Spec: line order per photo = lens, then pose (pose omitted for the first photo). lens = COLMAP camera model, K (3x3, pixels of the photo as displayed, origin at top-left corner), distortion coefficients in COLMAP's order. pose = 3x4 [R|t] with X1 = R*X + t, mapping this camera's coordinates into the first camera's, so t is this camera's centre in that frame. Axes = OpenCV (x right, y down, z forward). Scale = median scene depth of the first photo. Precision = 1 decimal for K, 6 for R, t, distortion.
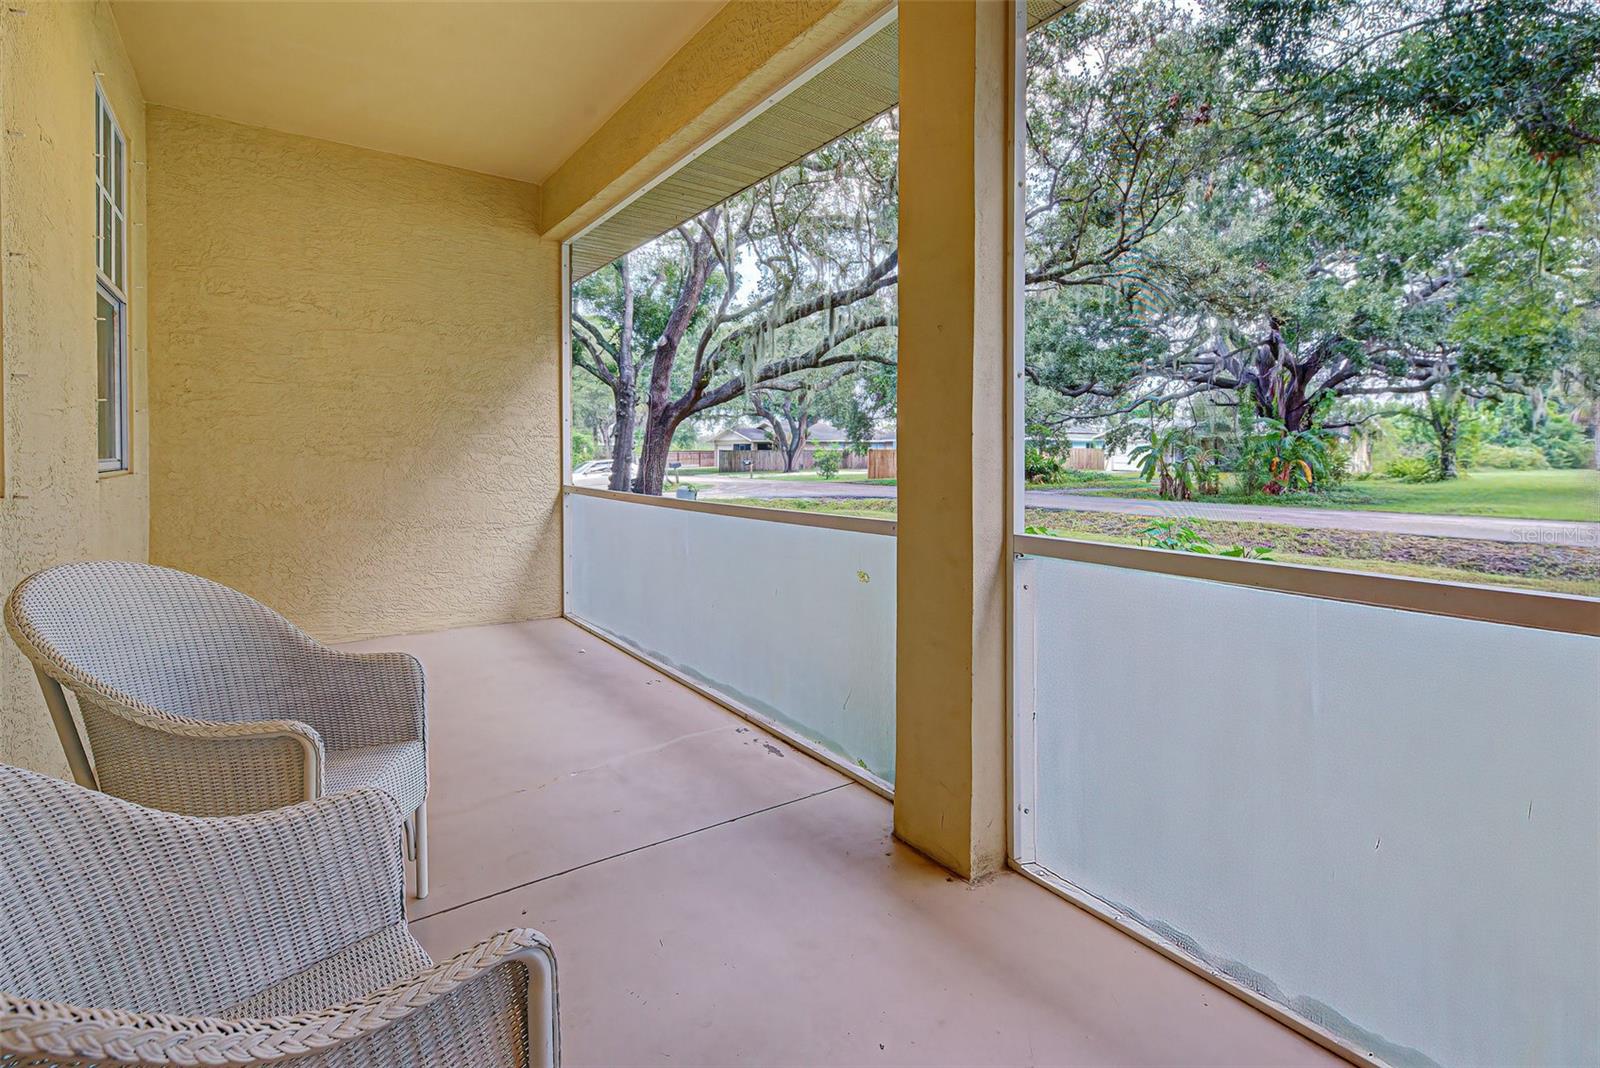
lens RADIAL K [[725.9, 0, 802.5], [0, 725.9, 450.9], [0, 0, 1]] dist [0.001614, 0.000042]
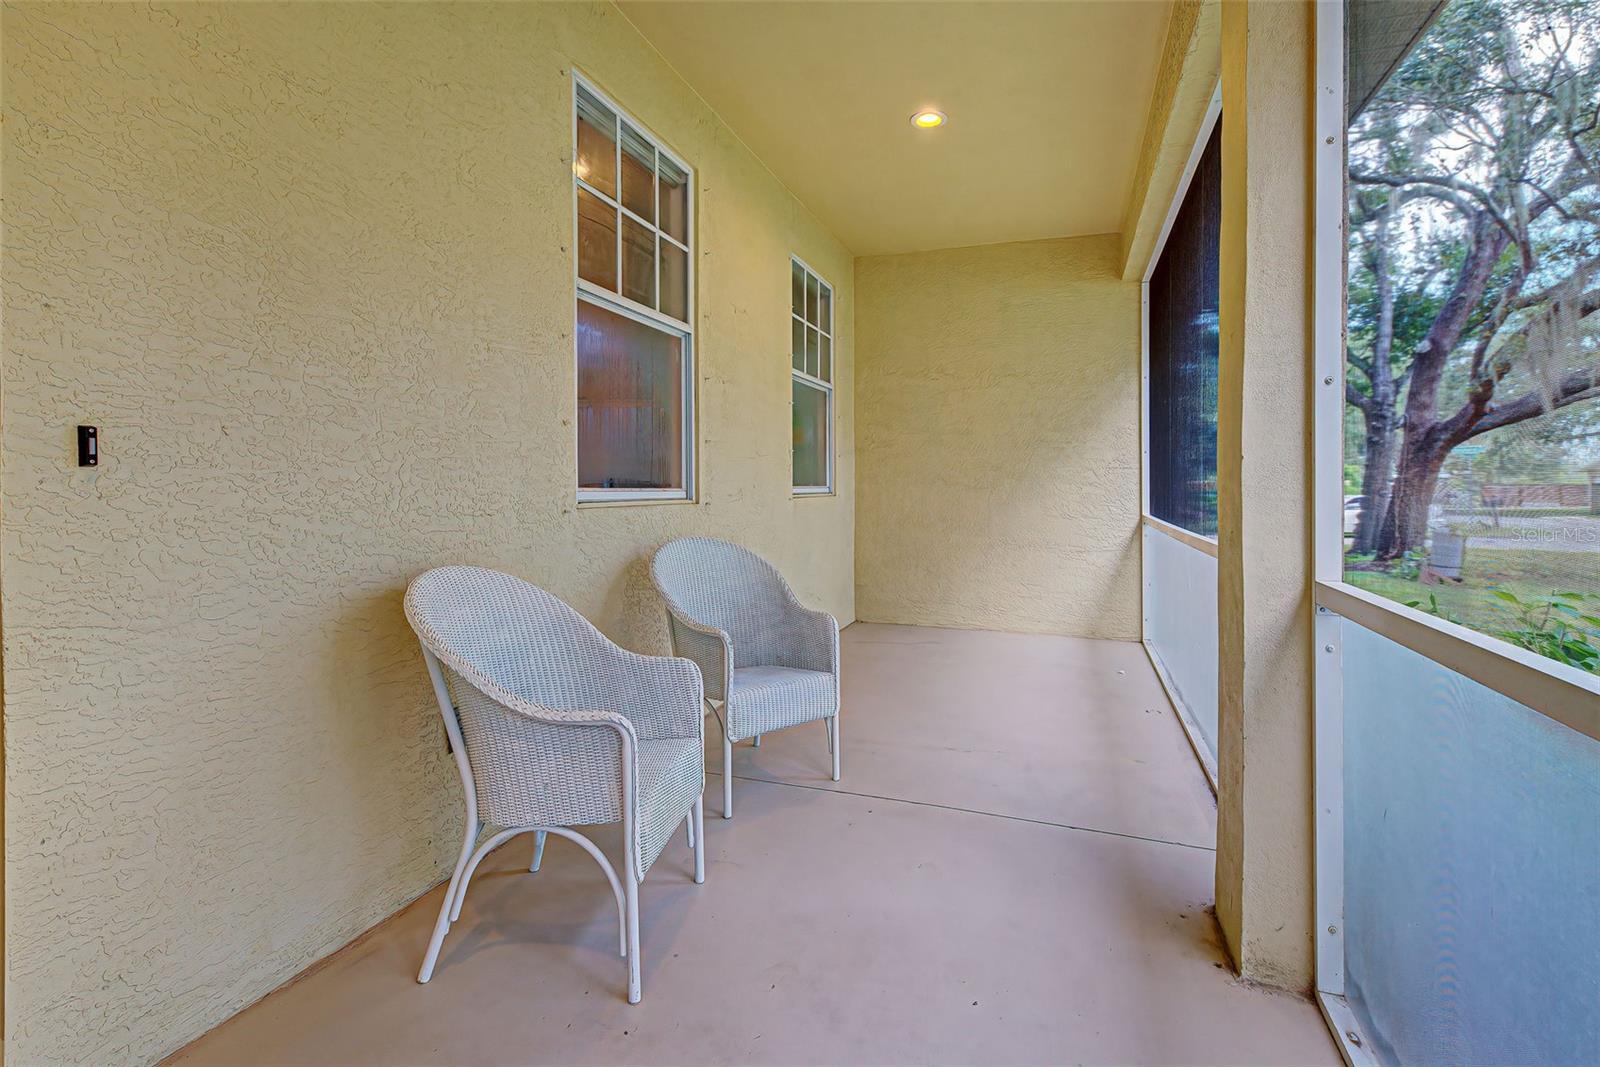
lens RADIAL K [[725.2, 0, 851.4], [0, 725.2, 476.7], [0, 0, 1]] dist [0.002805, 0.000224]
pose [[0.610107, -0.008436, -0.792274, 0.234460], [-0.000019, 0.999943, -0.010662, 0.003689], [0.792319, 0.006520, 0.610072, 0.040804]]
